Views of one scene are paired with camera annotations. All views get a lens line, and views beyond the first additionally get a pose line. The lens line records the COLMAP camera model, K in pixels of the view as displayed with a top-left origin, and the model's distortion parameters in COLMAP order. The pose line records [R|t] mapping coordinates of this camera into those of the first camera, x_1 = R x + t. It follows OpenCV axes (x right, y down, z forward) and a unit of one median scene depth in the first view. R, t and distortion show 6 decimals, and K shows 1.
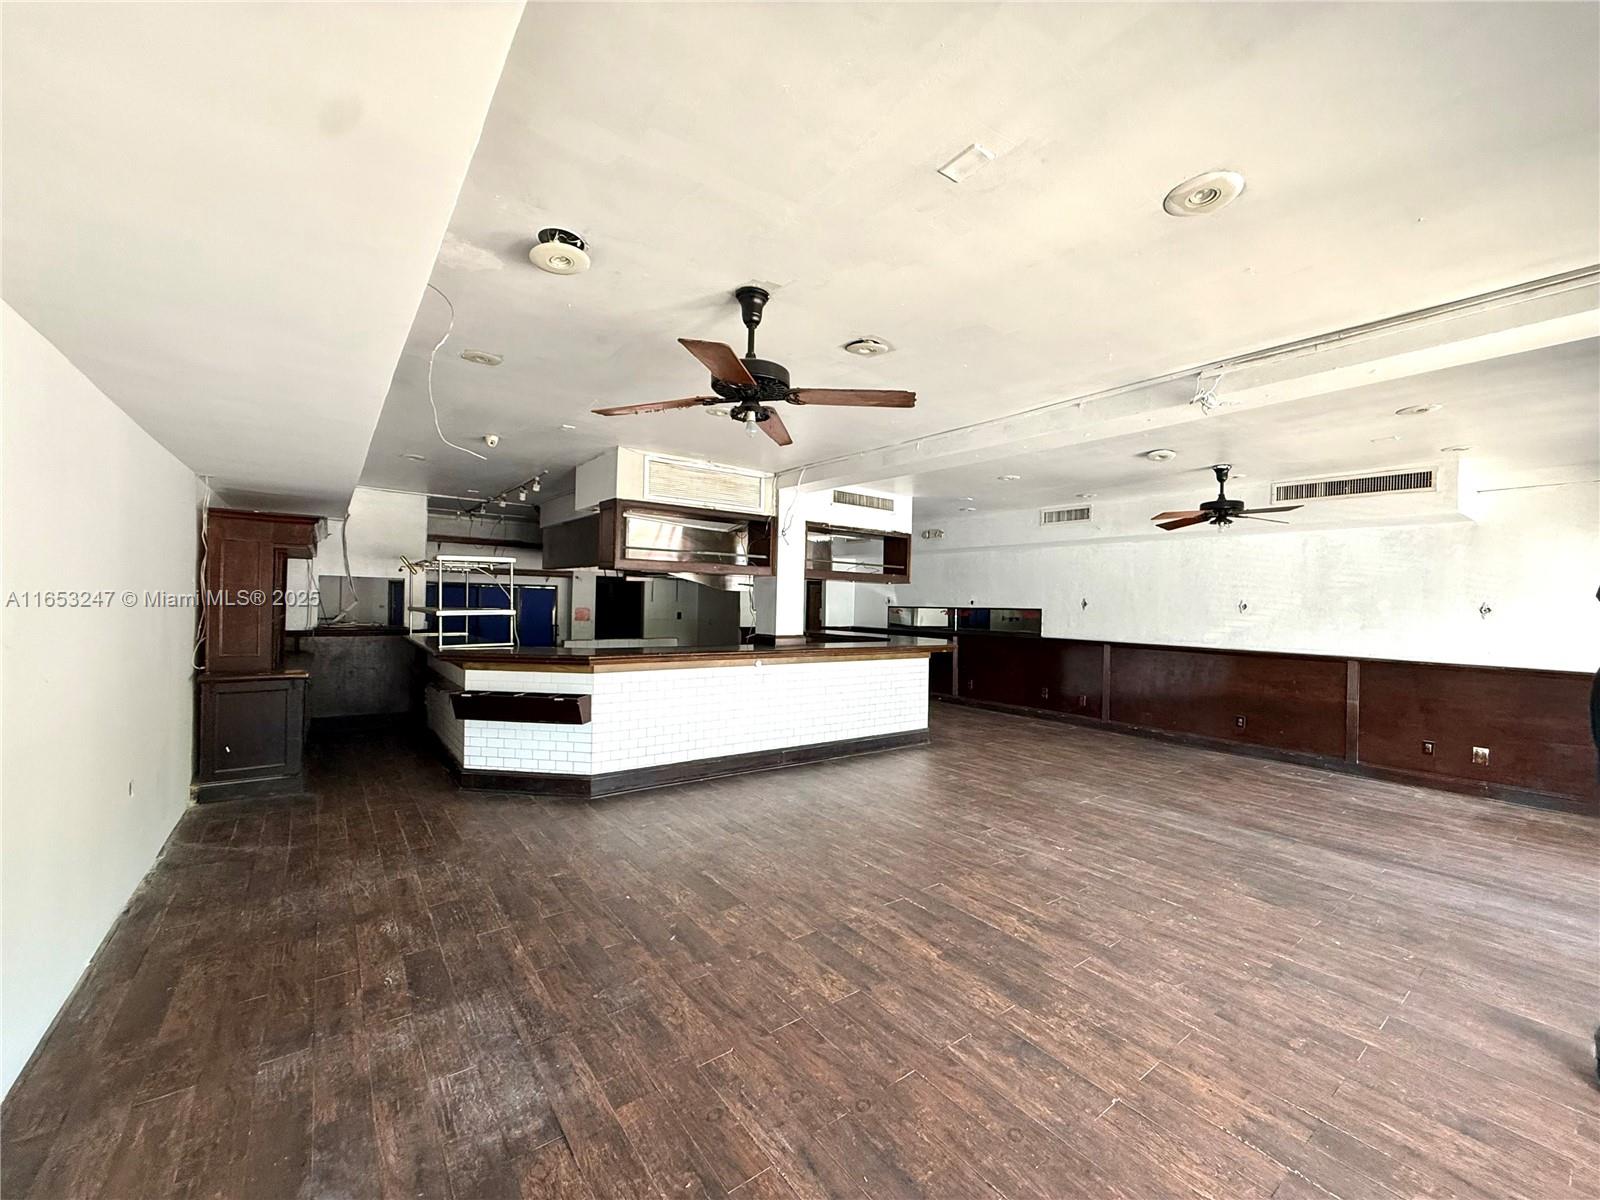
lens RADIAL K [[640.4, 0, 801.5], [0, 640.4, 603.7], [0, 0, 1]] dist [0.003229, -0.000467]
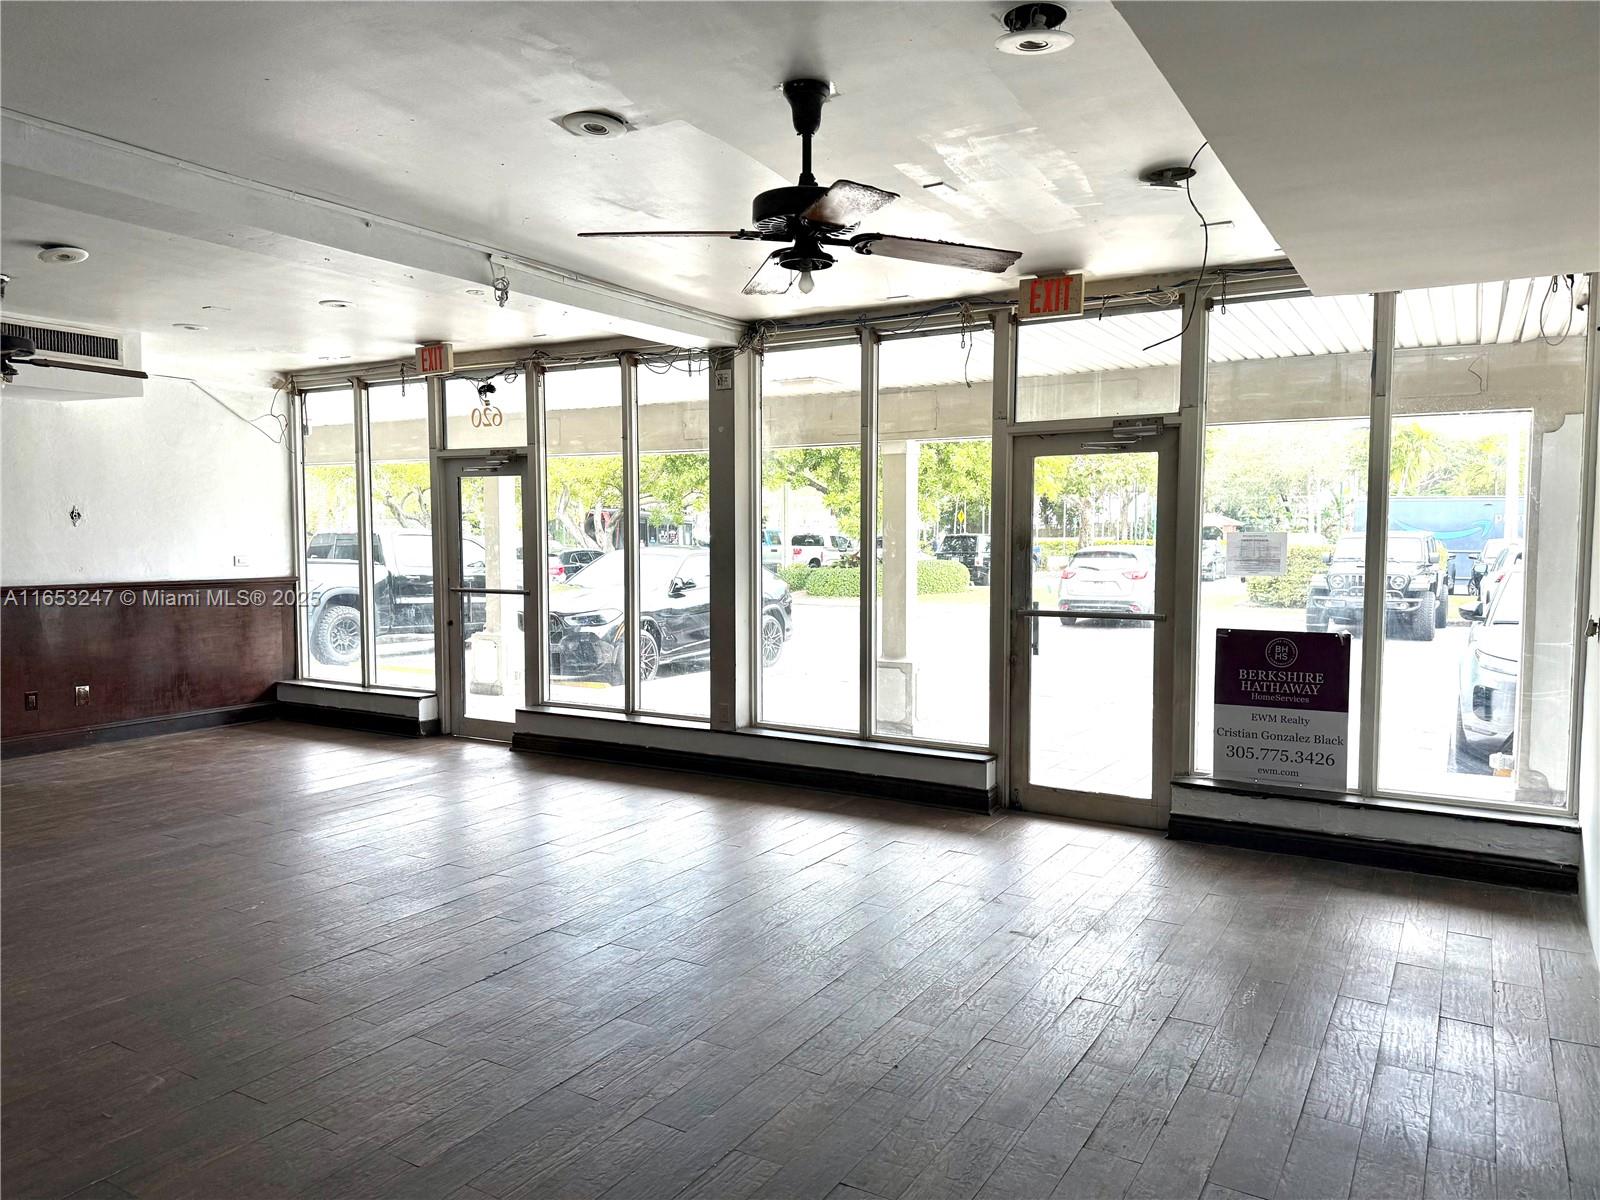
lens RADIAL K [[1118.5, 0, 808.8], [0, 1118.5, 609.0], [0, 0, 1]] dist [0.062931, -0.064947]
pose [[-0.374245, -0.086591, 0.923278, -0.838829], [-0.006624, 0.995855, 0.090712, -0.011157], [-0.927306, 0.027833, -0.373268, 0.958122]]
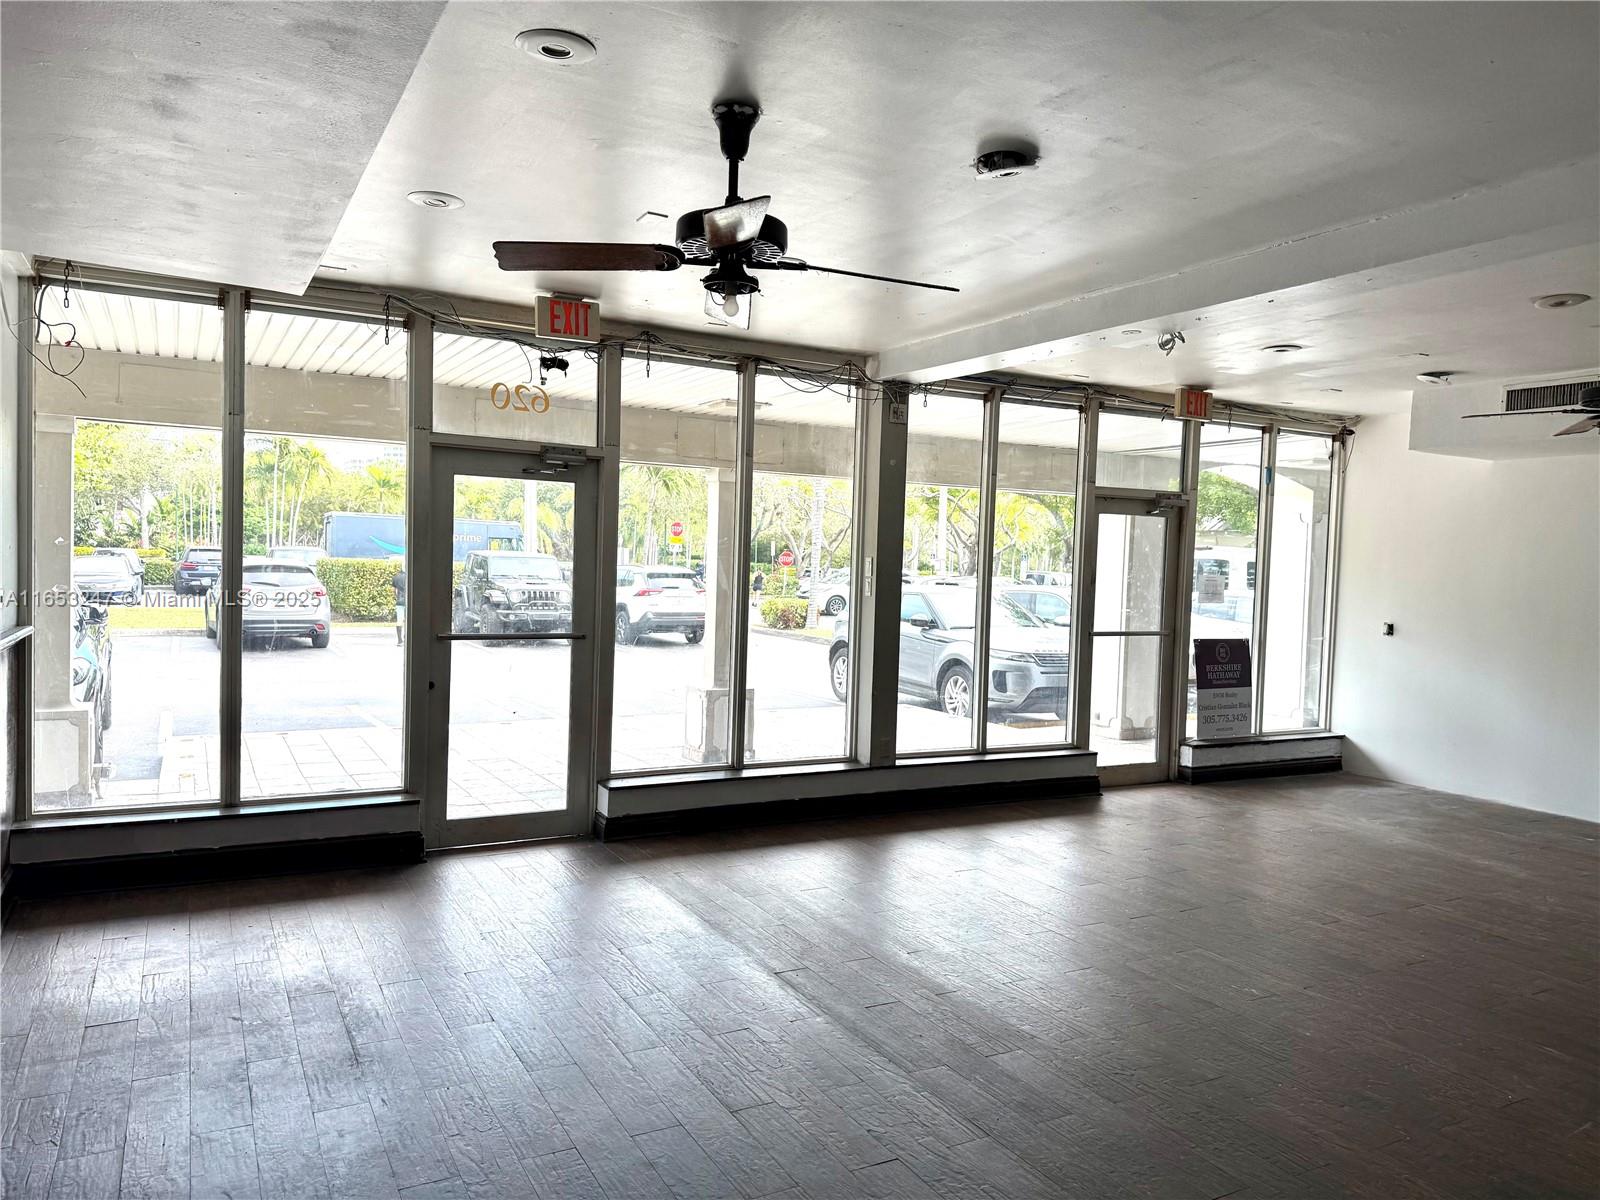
lens RADIAL K [[1118.5, 0, 799.9], [0, 1118.5, 603.1], [0, 0, 1]] dist [0.062931, -0.064947]
pose [[-0.986749, -0.058885, 0.151193, 0.706445], [-0.052781, 0.997633, 0.044078, 0.017151], [-0.153430, 0.035514, -0.987521, 2.164994]]
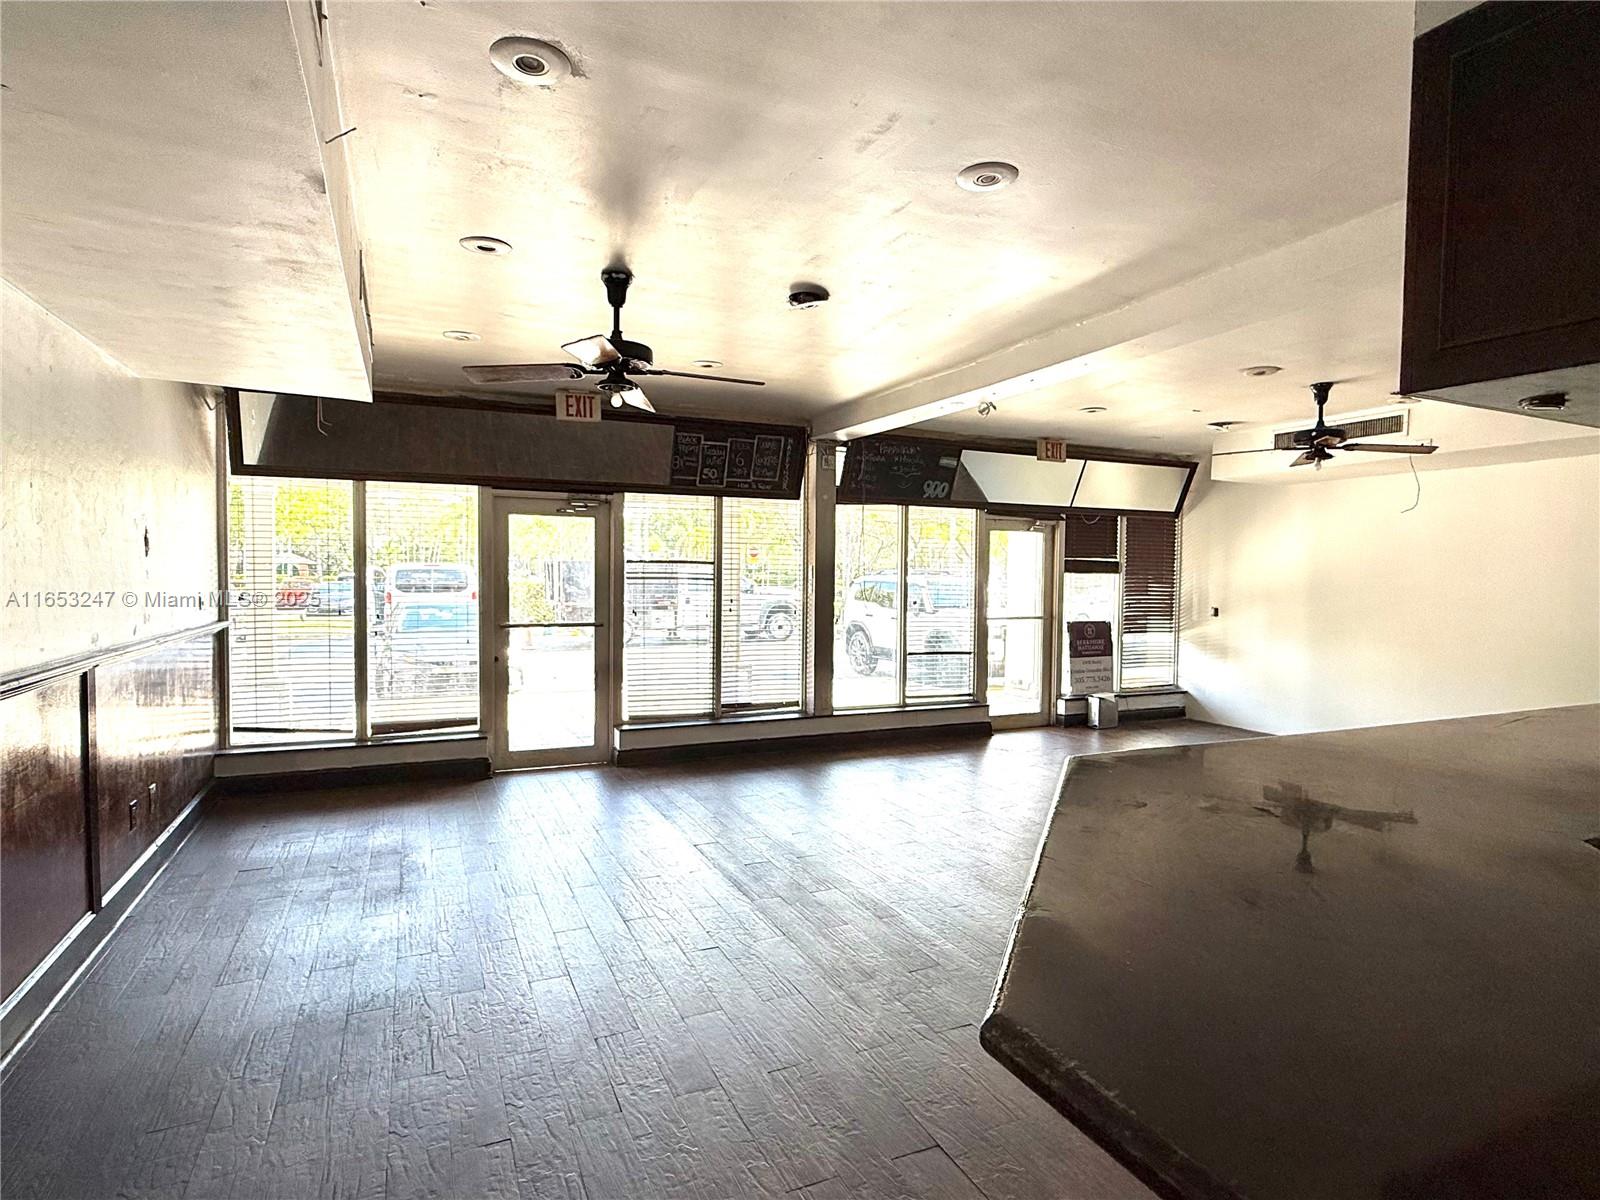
lens RADIAL K [[857.3, 0, 802.9], [0, 857.3, 595.9], [0, 0, 1]] dist [0.000807, 0.004349]
pose [[-0.975047, -0.036525, 0.218972, 0.471333], [-0.030307, 0.999038, 0.031688, 0.024046], [-0.219919, 0.024261, -0.975216, 2.257154]]
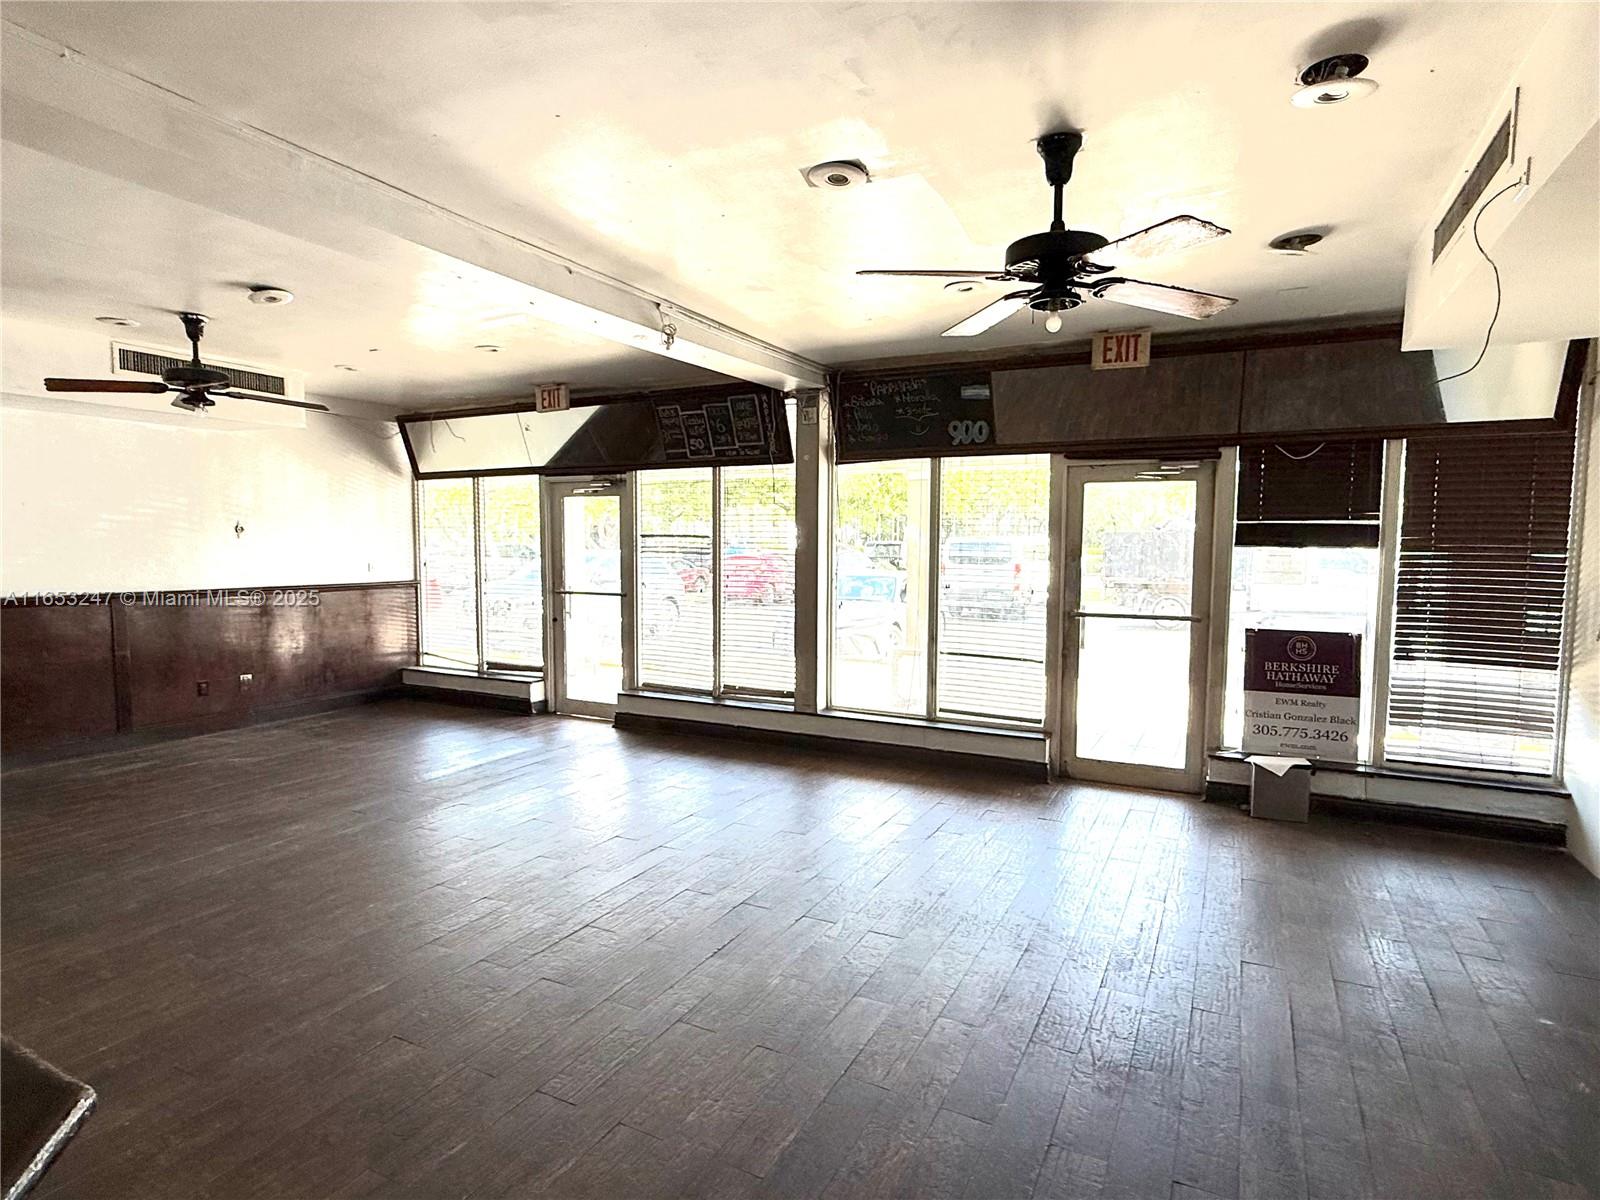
lens RADIAL K [[857.3, 0, 802.6], [0, 857.3, 604.3], [0, 0, 1]] dist [0.000807, 0.004349]
pose [[-0.432260, -0.091216, 0.897124, -0.599651], [-0.012559, 0.995383, 0.095155, -0.013783], [-0.901661, 0.029864, -0.431410, 1.125958]]
